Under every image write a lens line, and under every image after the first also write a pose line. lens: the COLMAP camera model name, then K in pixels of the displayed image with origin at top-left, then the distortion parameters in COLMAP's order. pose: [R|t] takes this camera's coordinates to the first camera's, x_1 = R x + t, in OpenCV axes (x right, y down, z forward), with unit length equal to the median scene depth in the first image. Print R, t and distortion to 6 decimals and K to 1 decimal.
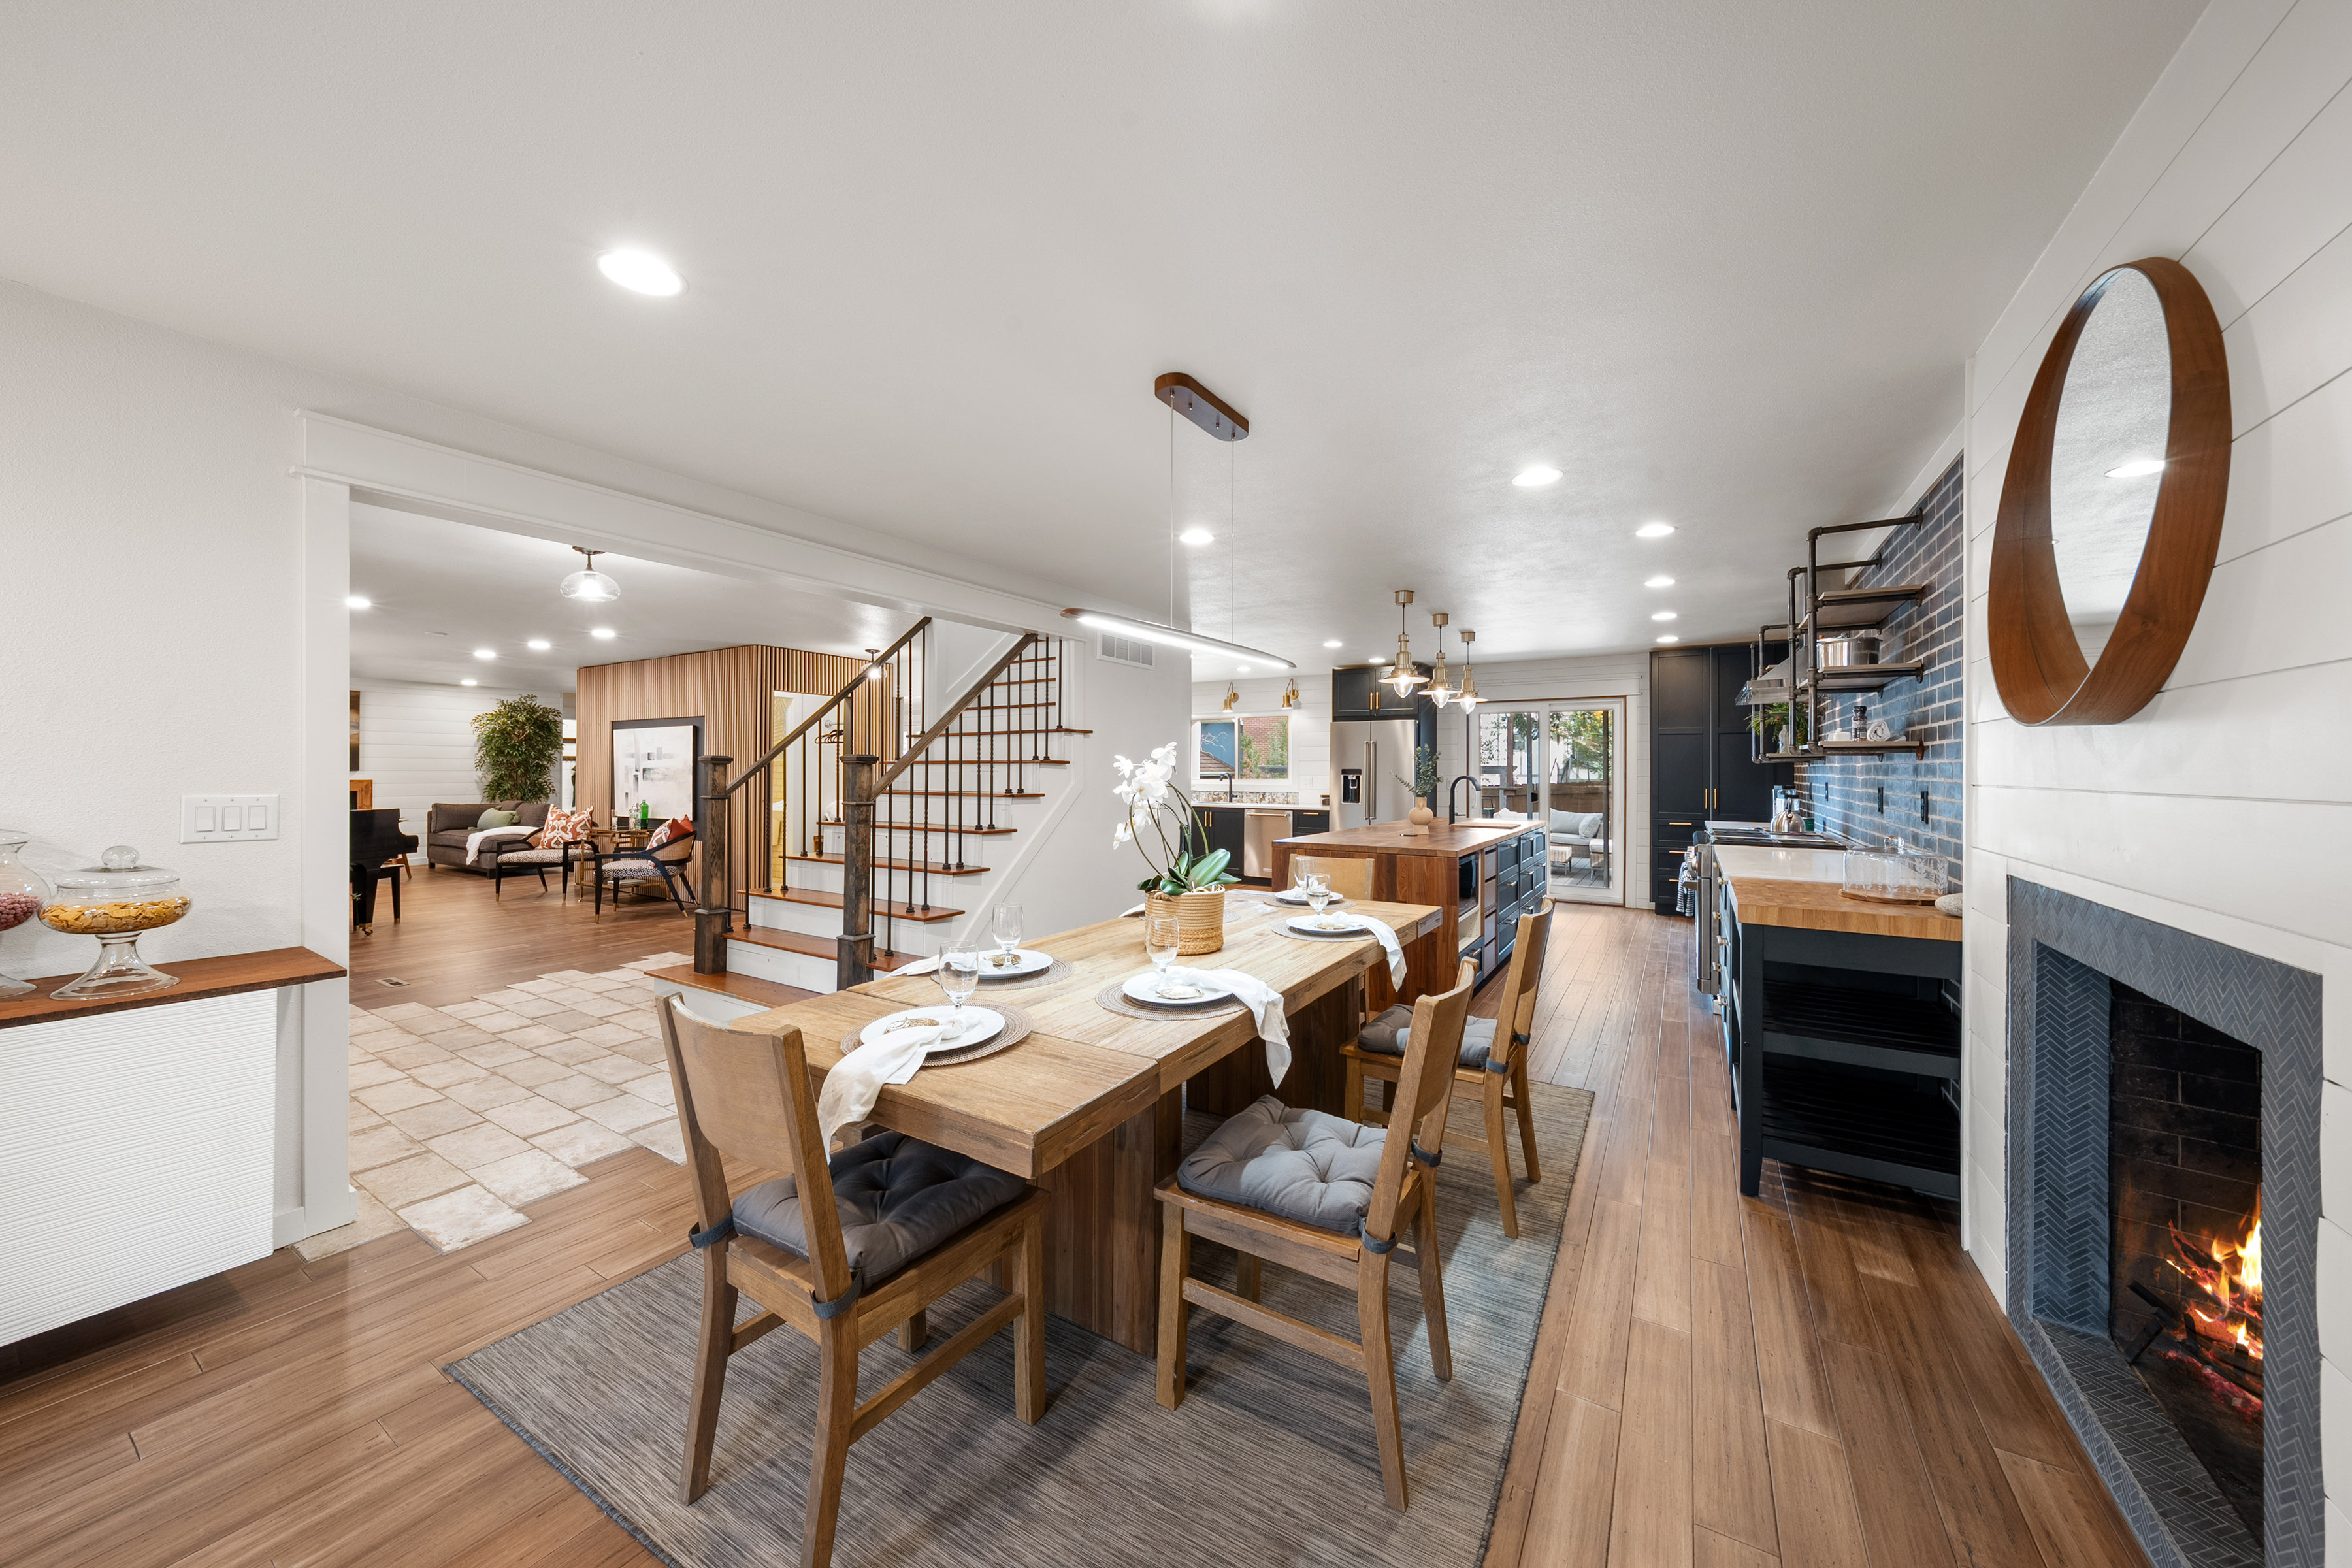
lens RADIAL K [[816.1, 0, 1189.9], [0, 816.1, 762.1], [0, 0, 1]] dist [-0.000292, 0.000040]
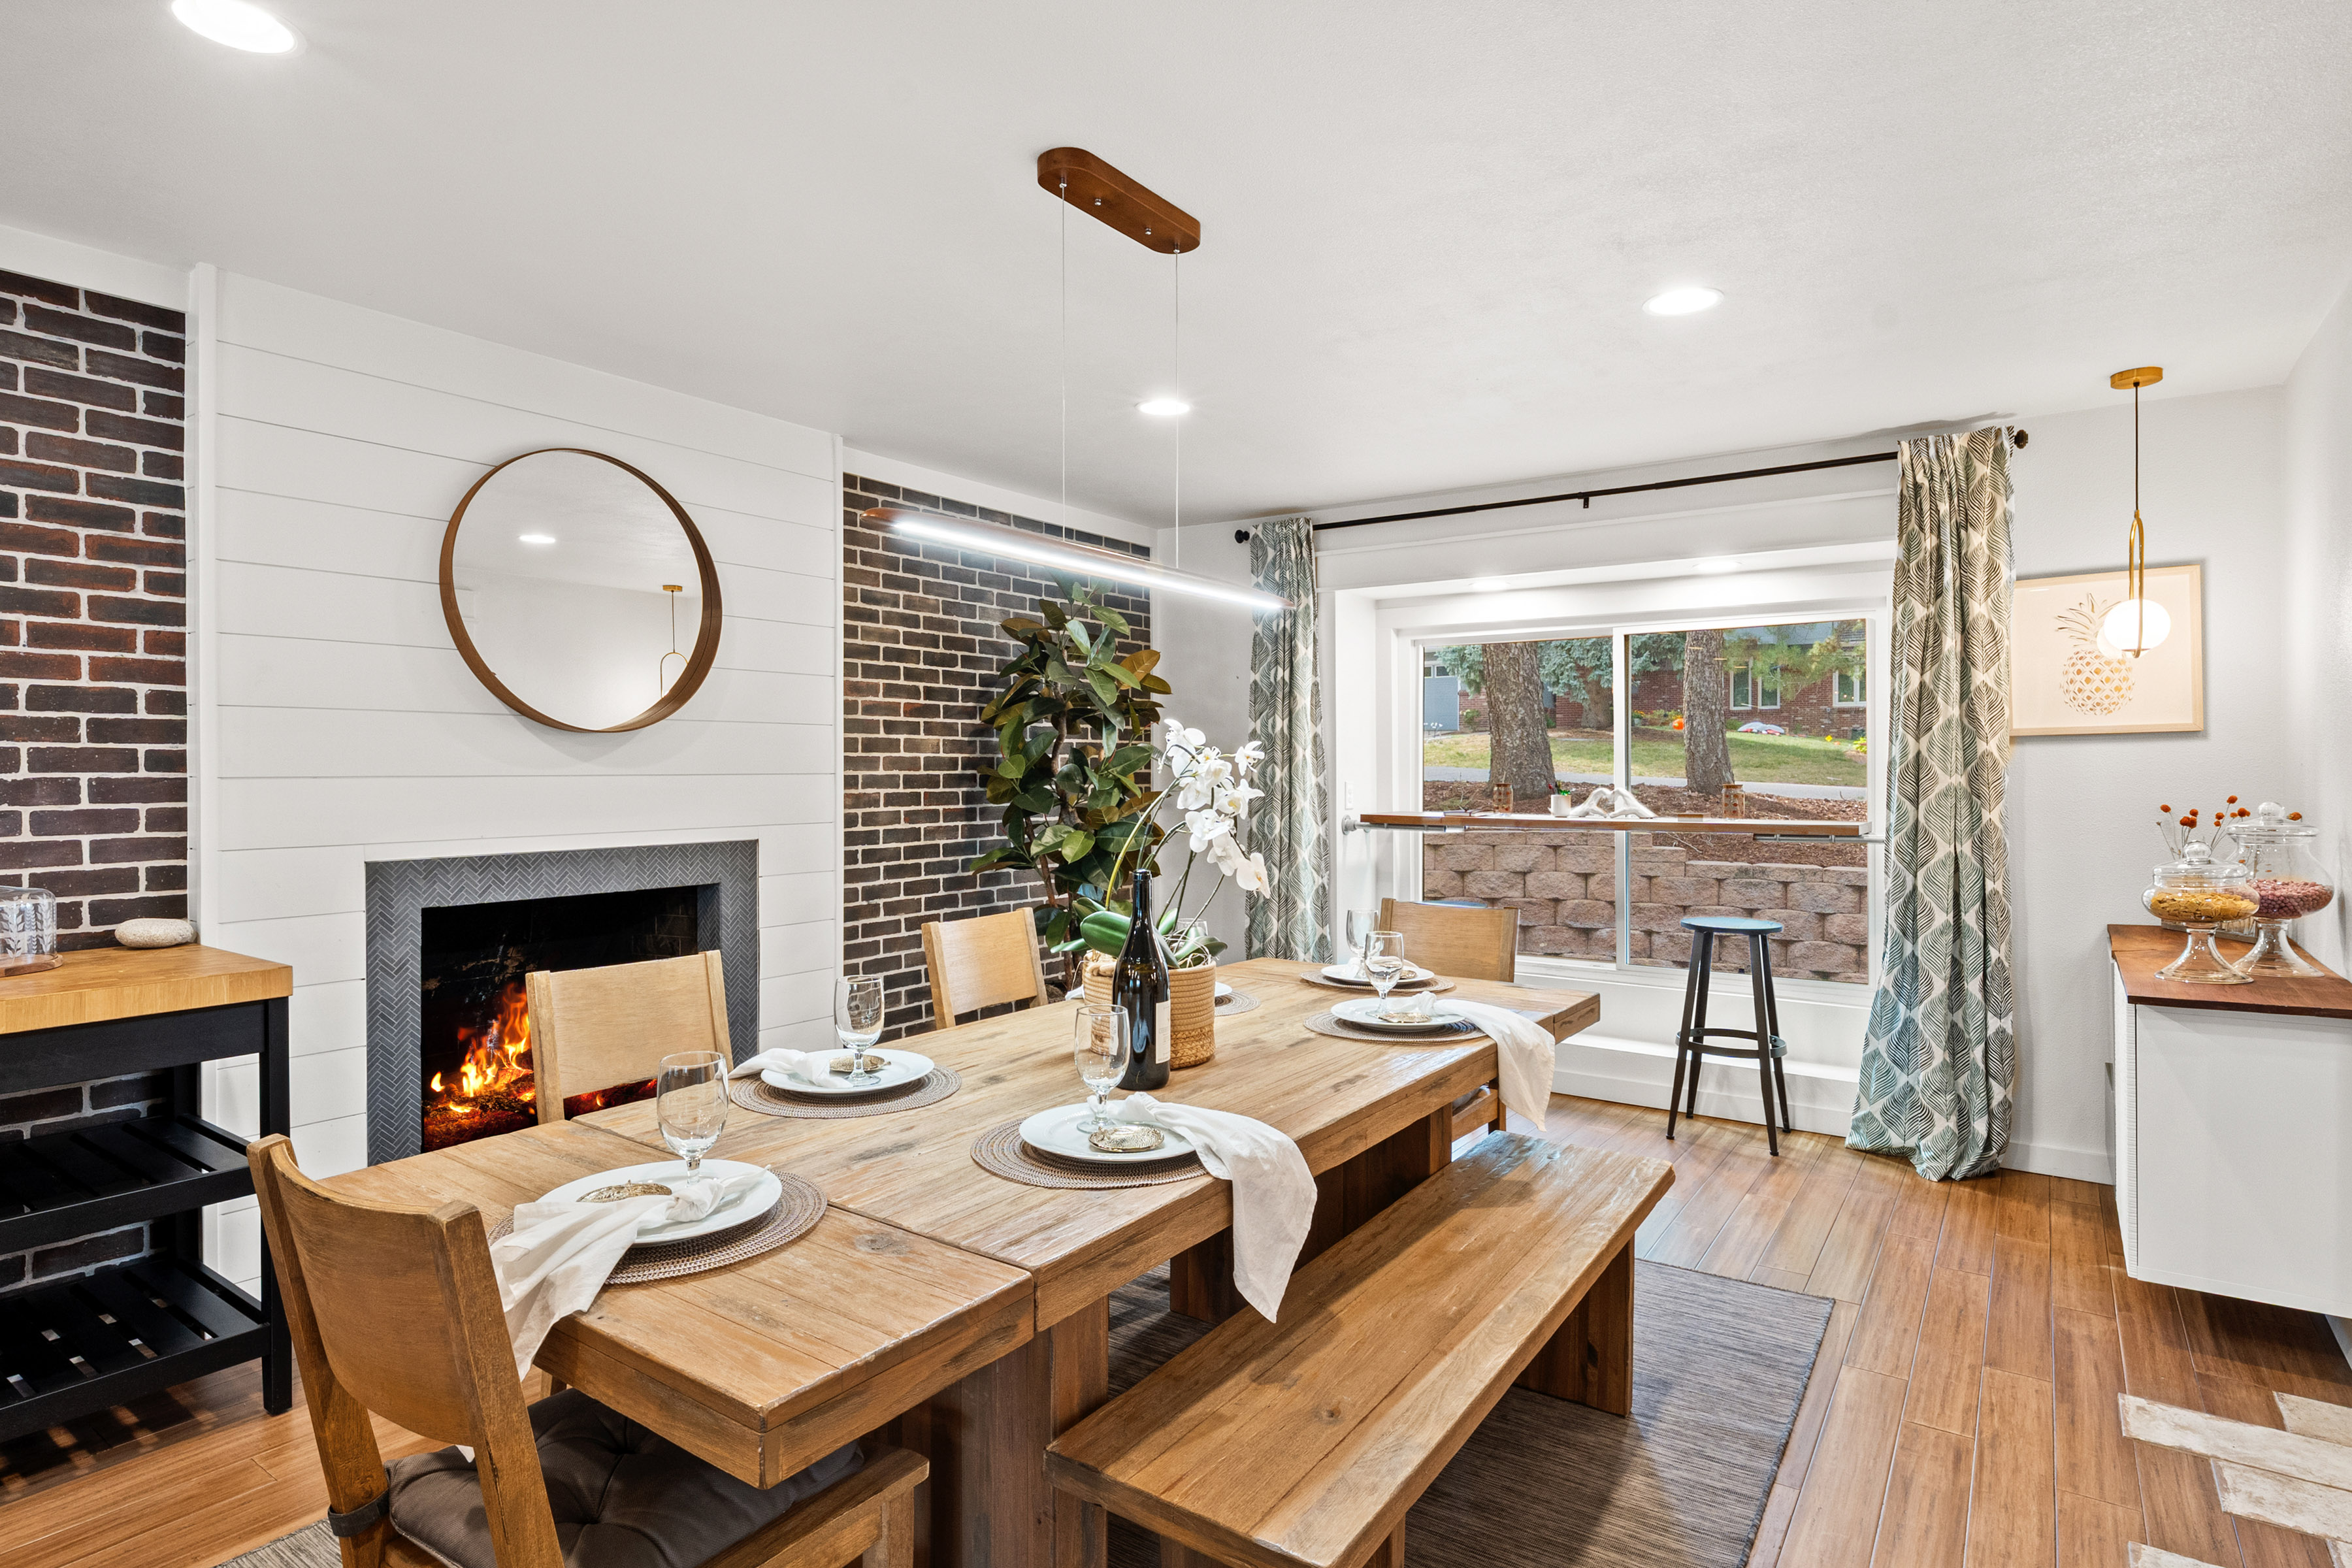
lens RADIAL K [[1247.1, 0, 1162.5], [0, 1247.1, 777.0], [0, 0, 1]] dist [-0.005131, -0.000642]
pose [[-0.997692, -0.003682, 0.067801, -0.027824], [-0.003660, 0.999993, 0.000446, 0.007087], [-0.067802, 0.000197, -0.997699, 0.650110]]
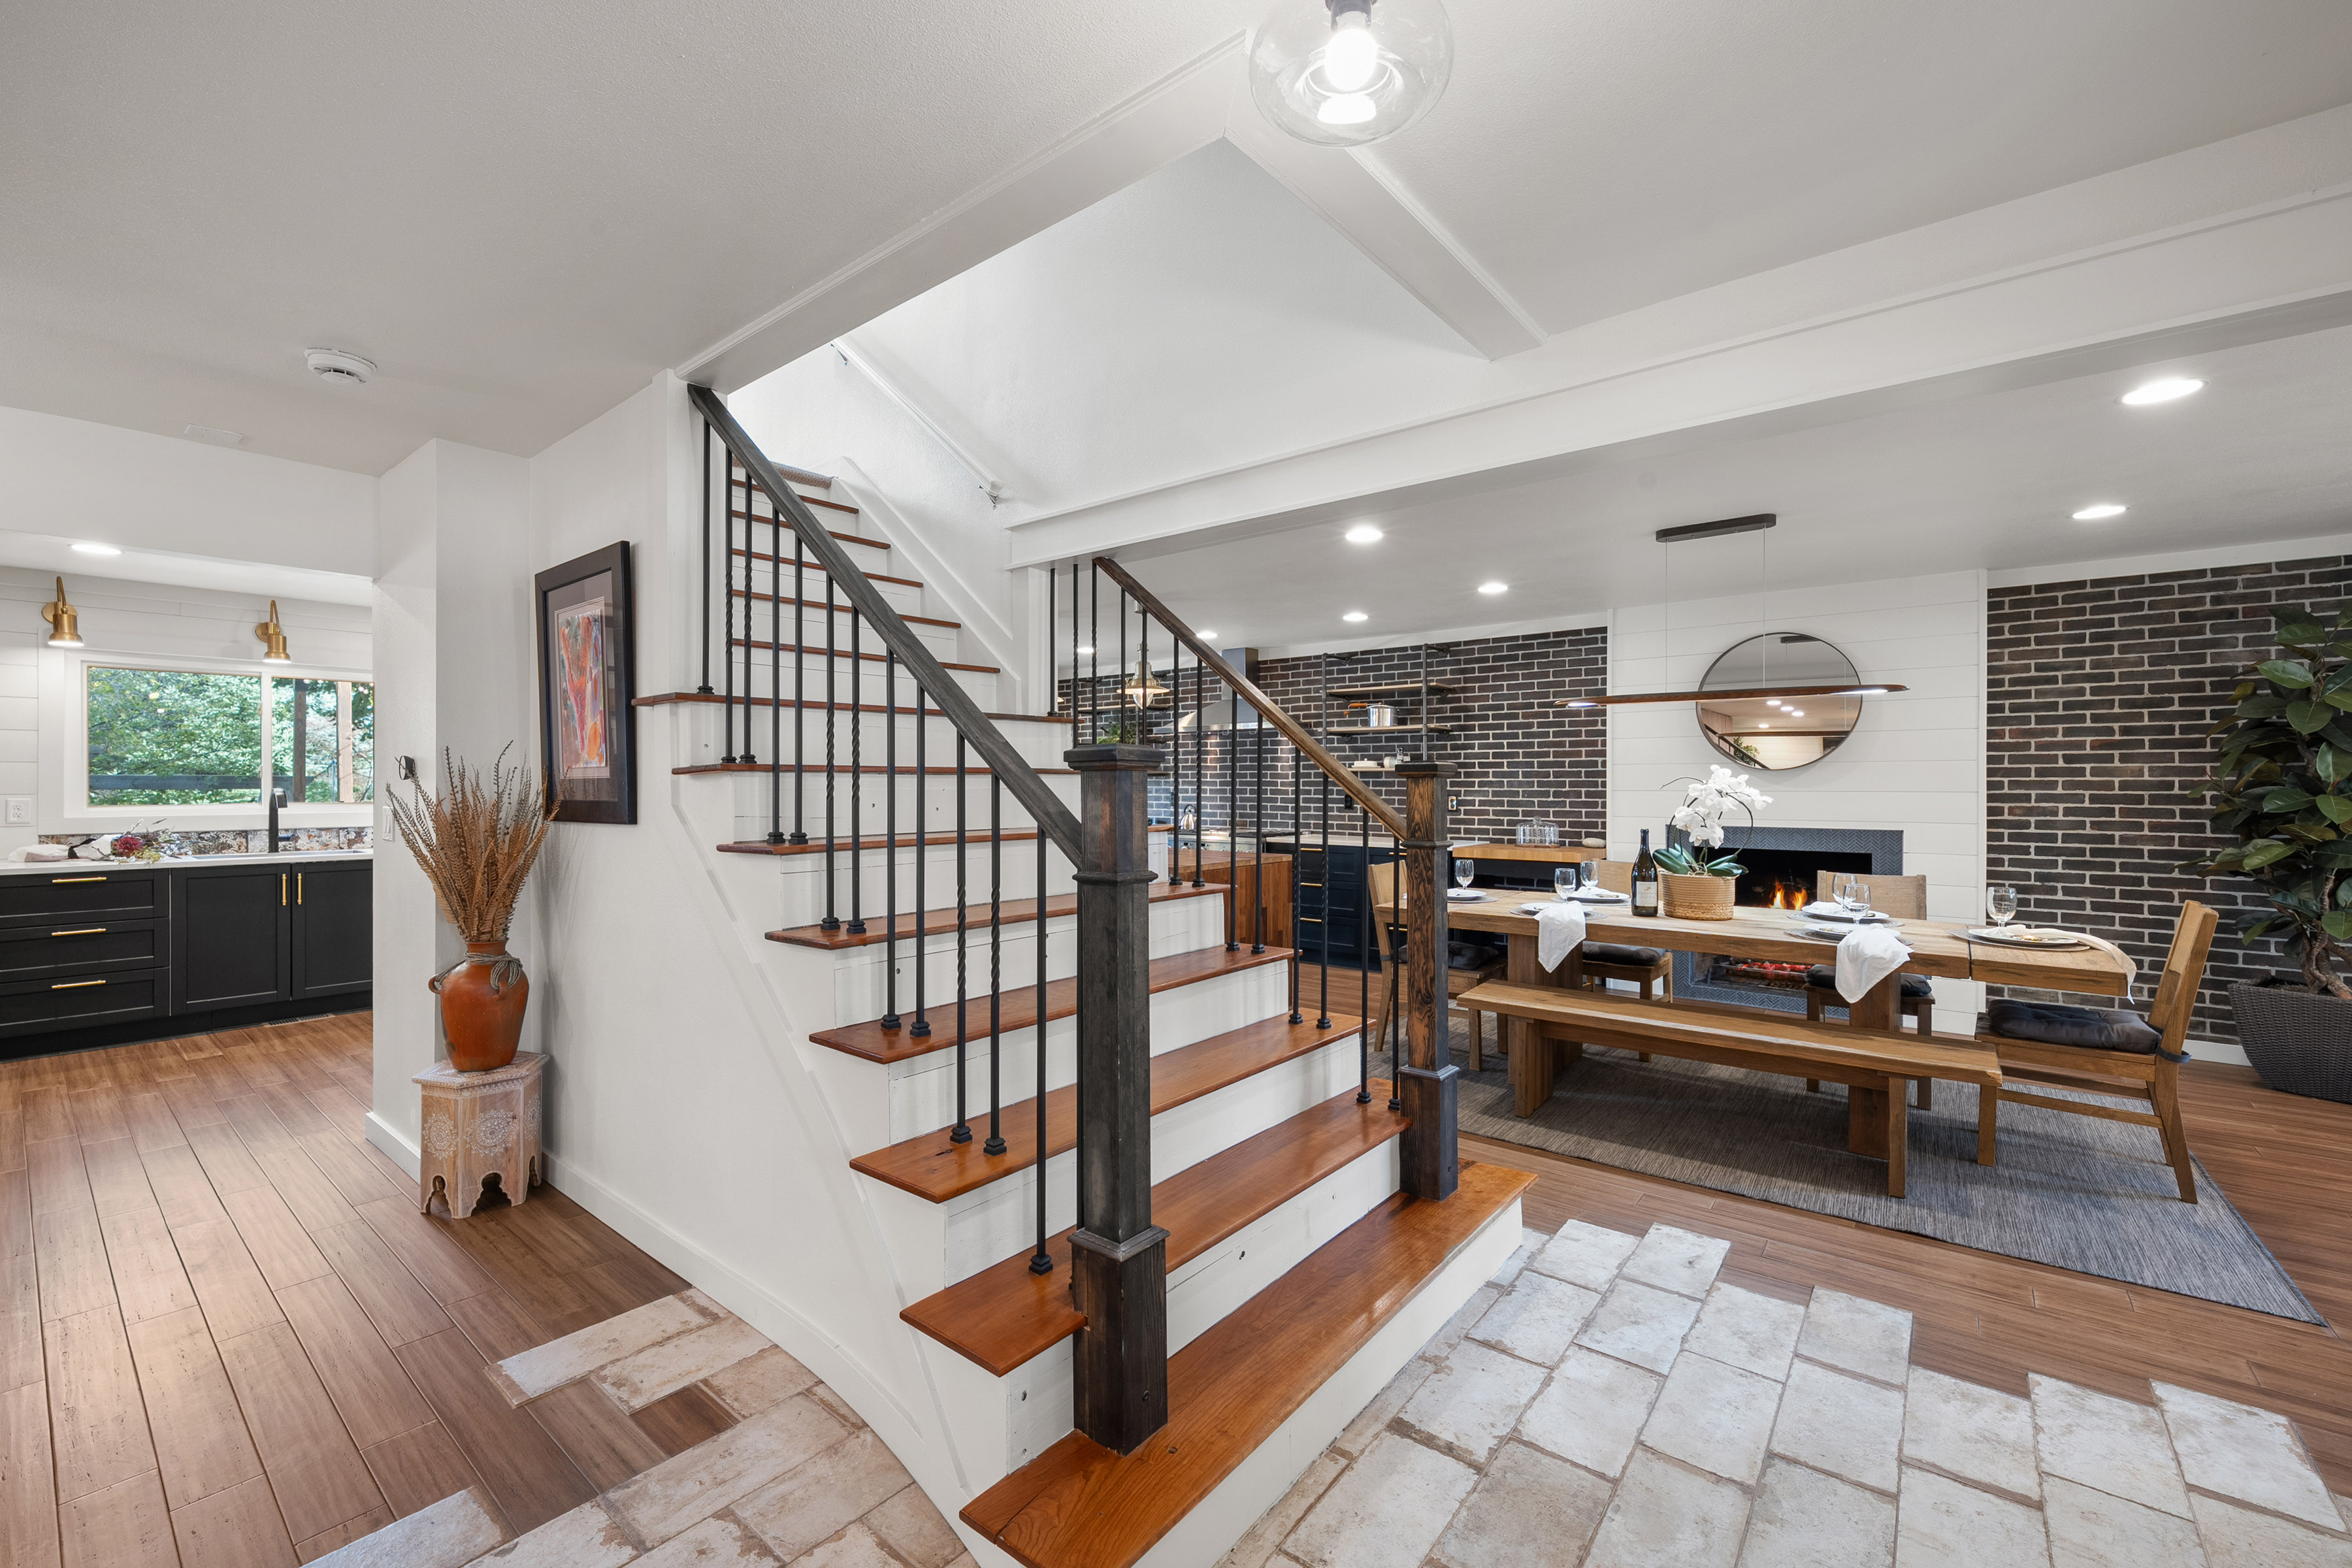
lens RADIAL K [[950.9, 0, 1154.9], [0, 950.9, 785.1], [0, 0, 1]] dist [0.010383, 0.000106]
pose [[0.138011, -0.003568, 0.990424, -0.572982], [-0.008968, 0.999948, 0.004852, 0.003475], [-0.990390, -0.009552, 0.137972, 0.565155]]
